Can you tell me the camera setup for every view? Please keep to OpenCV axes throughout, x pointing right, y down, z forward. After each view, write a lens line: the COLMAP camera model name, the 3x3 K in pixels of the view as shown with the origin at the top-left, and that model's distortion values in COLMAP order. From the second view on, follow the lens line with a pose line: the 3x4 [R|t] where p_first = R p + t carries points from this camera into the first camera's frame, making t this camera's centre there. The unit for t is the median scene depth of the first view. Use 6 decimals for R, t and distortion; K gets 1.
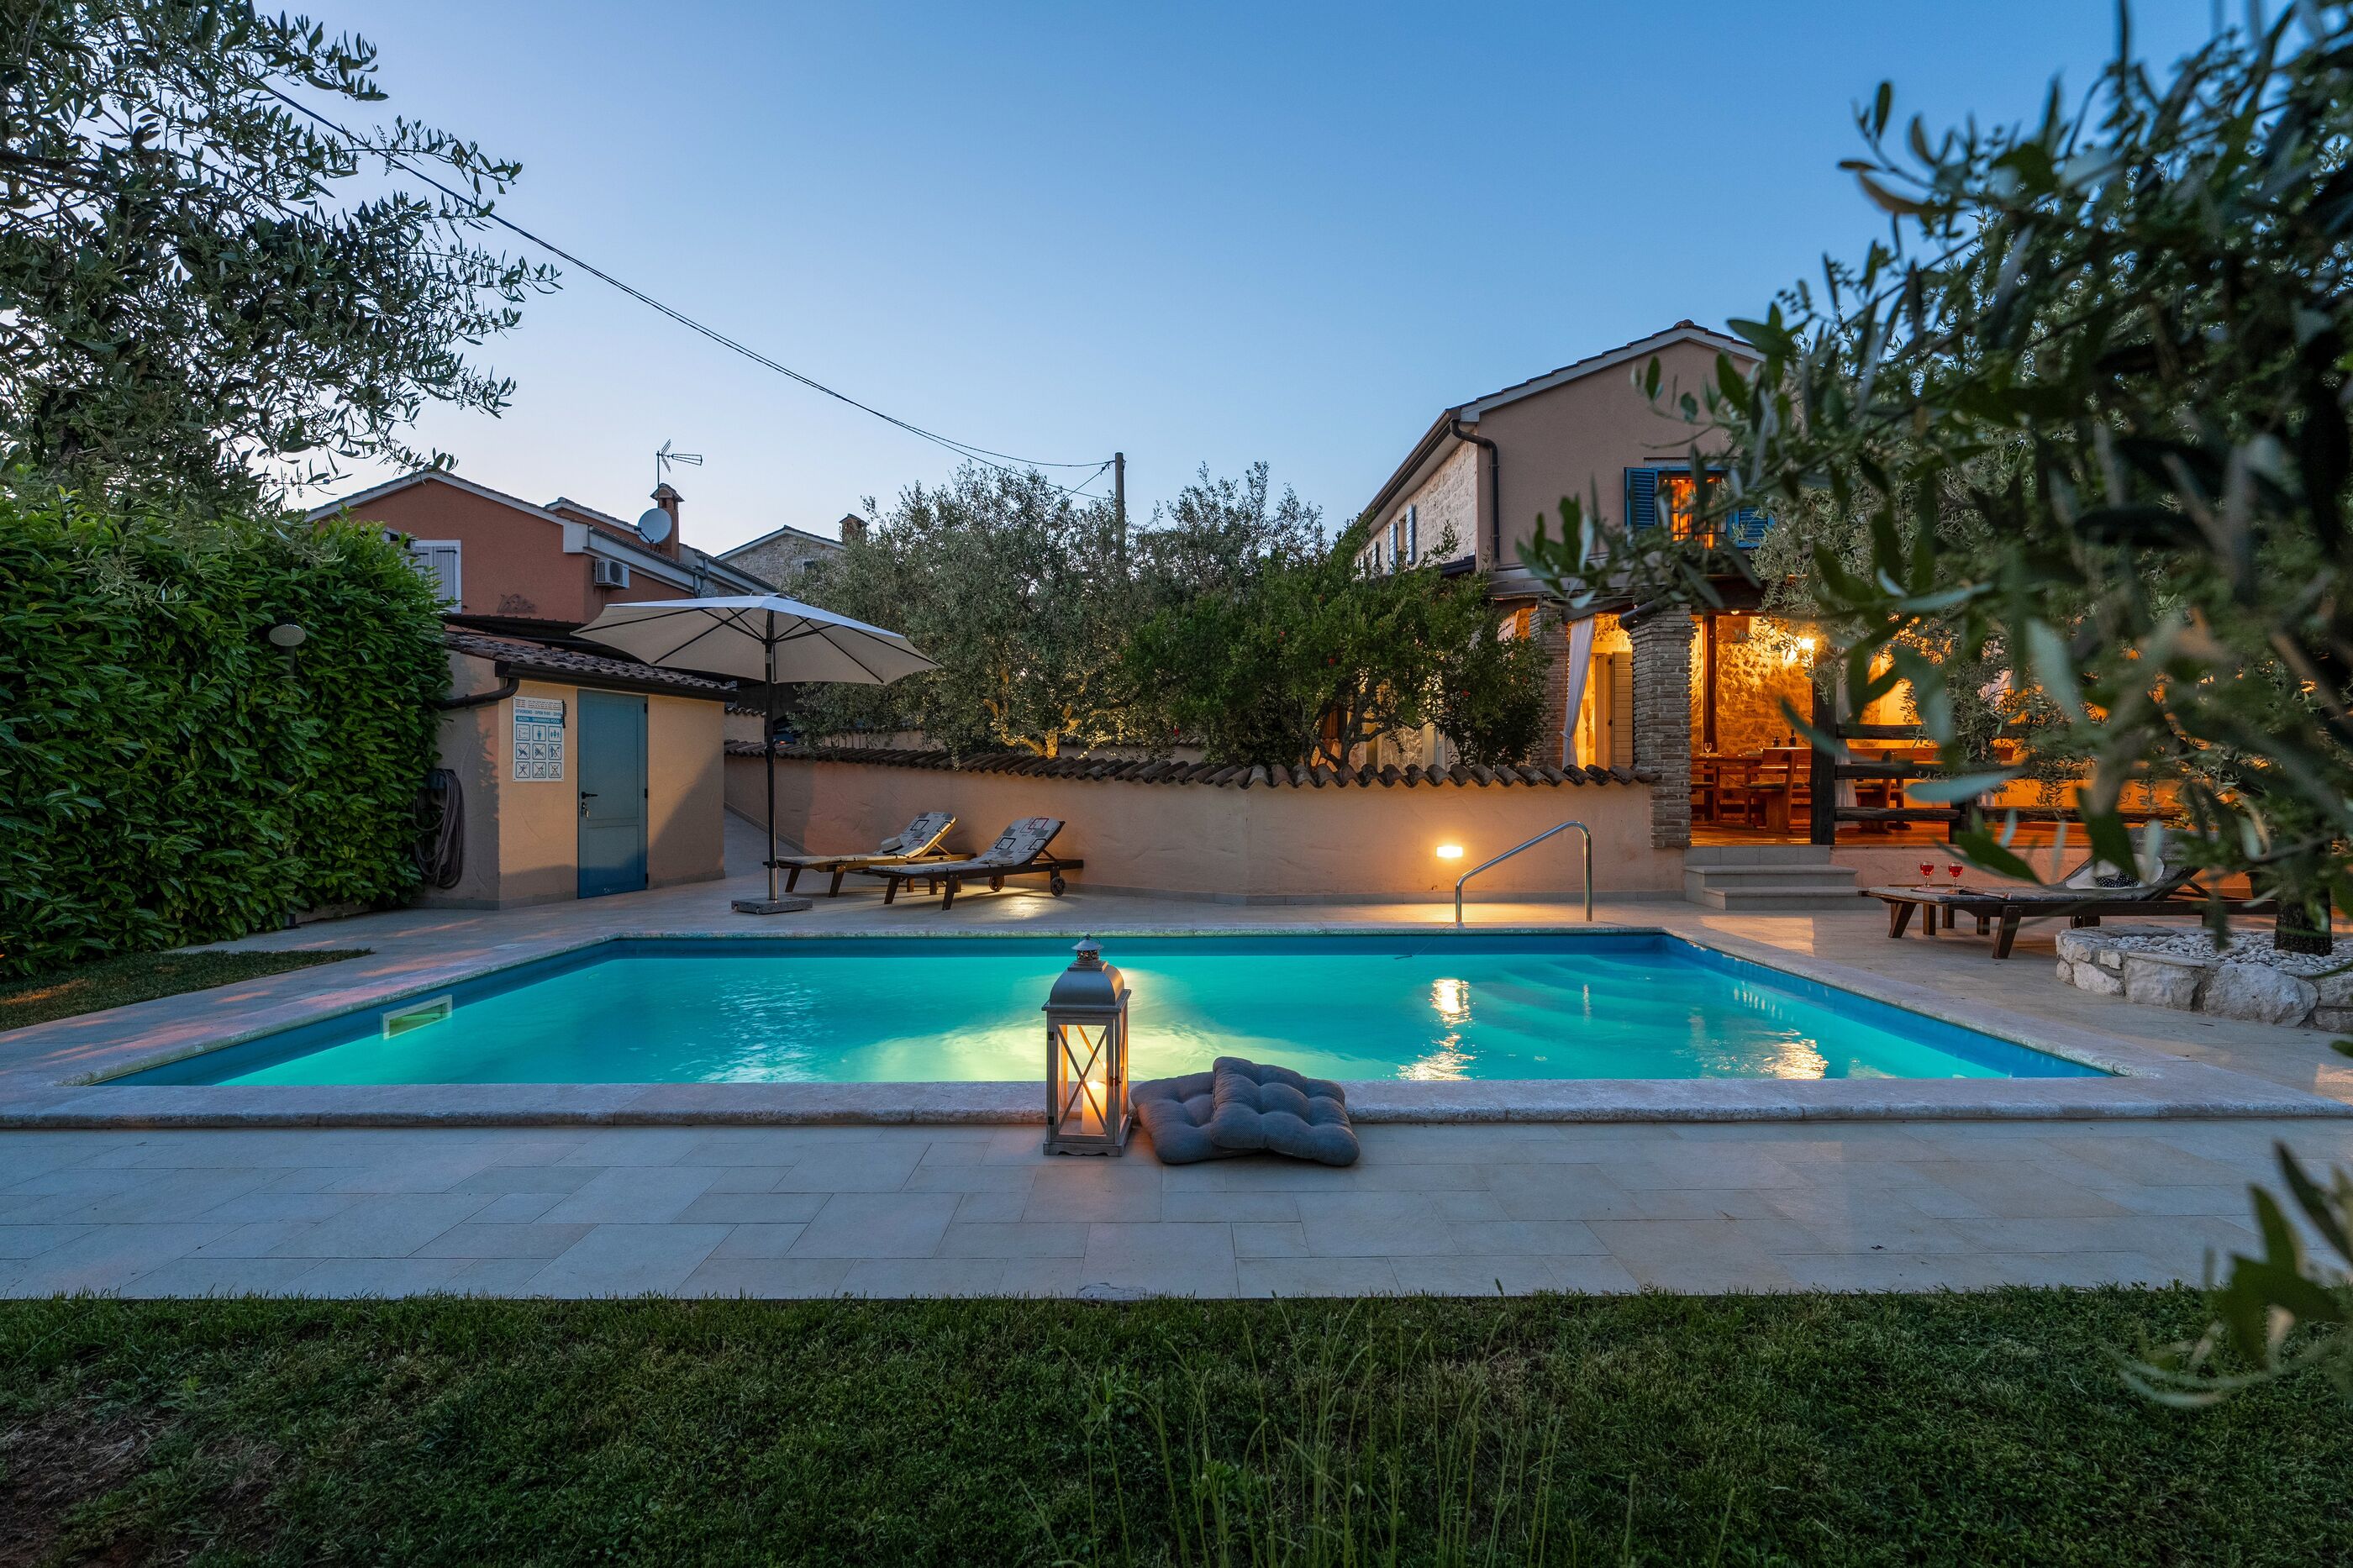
lens RADIAL K [[997.0, 0, 1176.5], [0, 997.0, 784.0], [0, 0, 1]] dist [-0.000534, -0.000025]
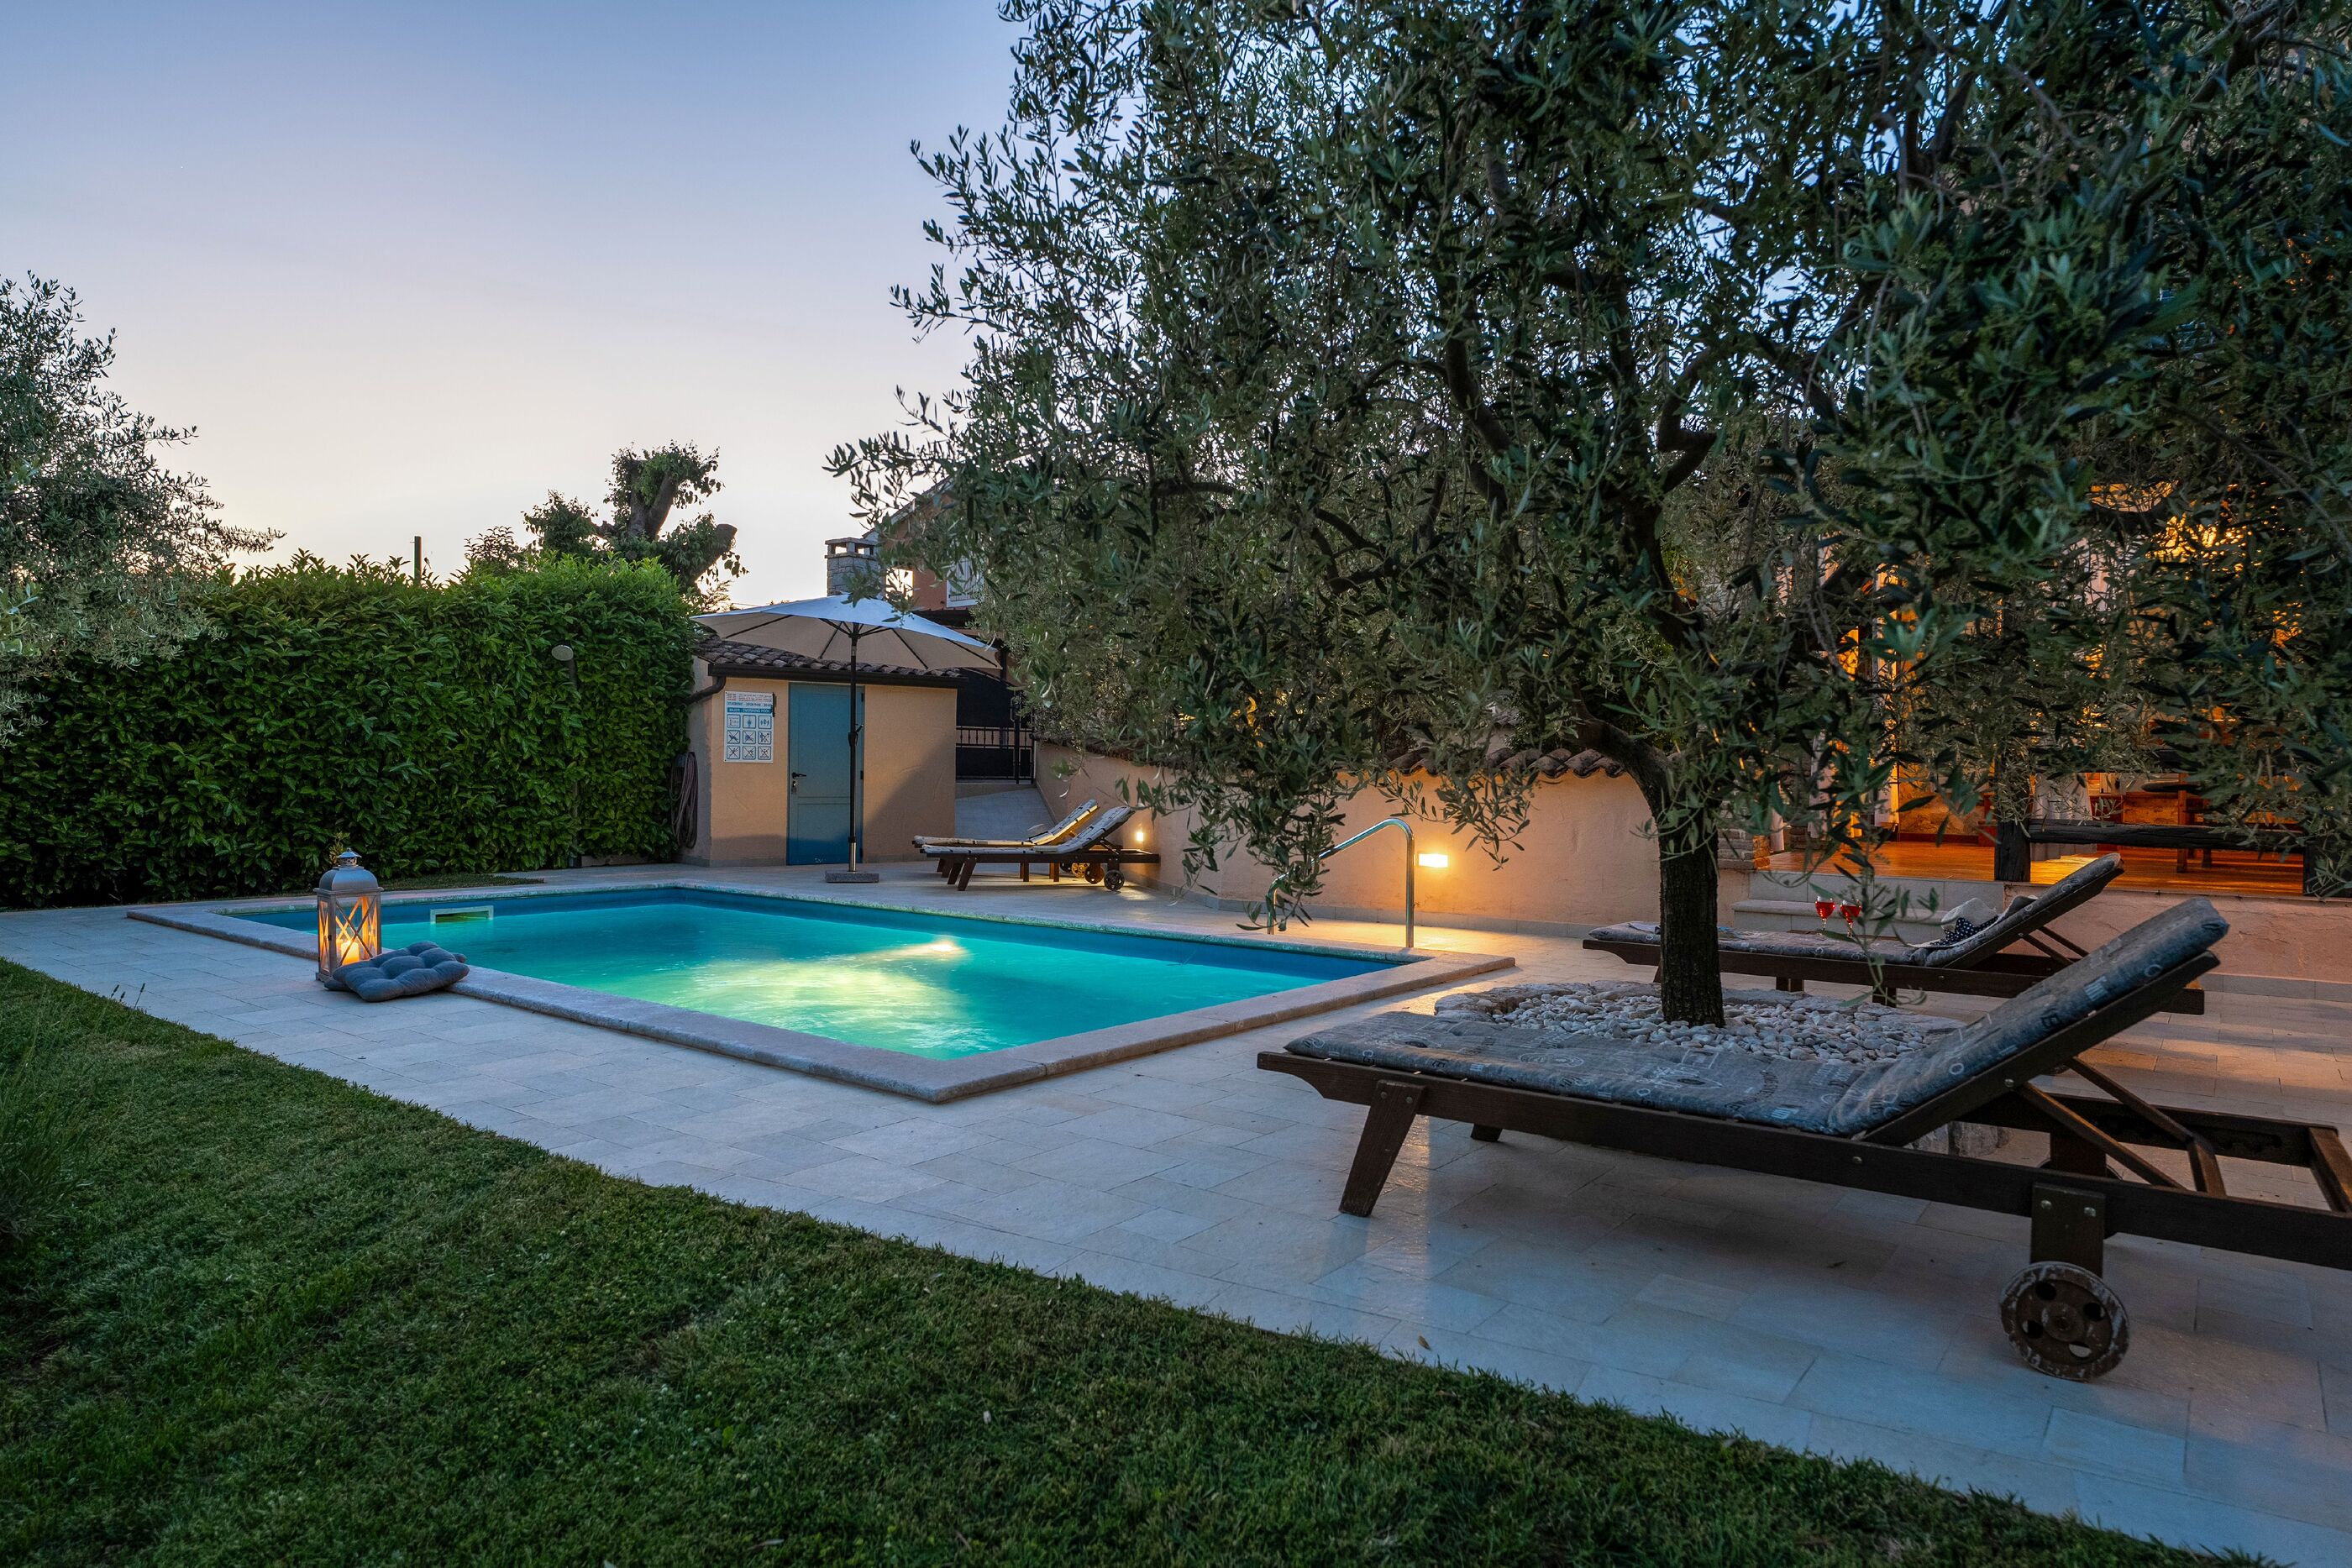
lens RADIAL K [[1367.7, 0, 1176.0], [0, 1367.7, 784.0], [0, 0, 1]] dist [-0.000212, -0.000106]
pose [[0.769481, 0.013884, -0.638519, 0.827214], [-0.014368, 0.999887, 0.004427, 0.009133], [0.638508, 0.005768, 0.769594, 0.075383]]
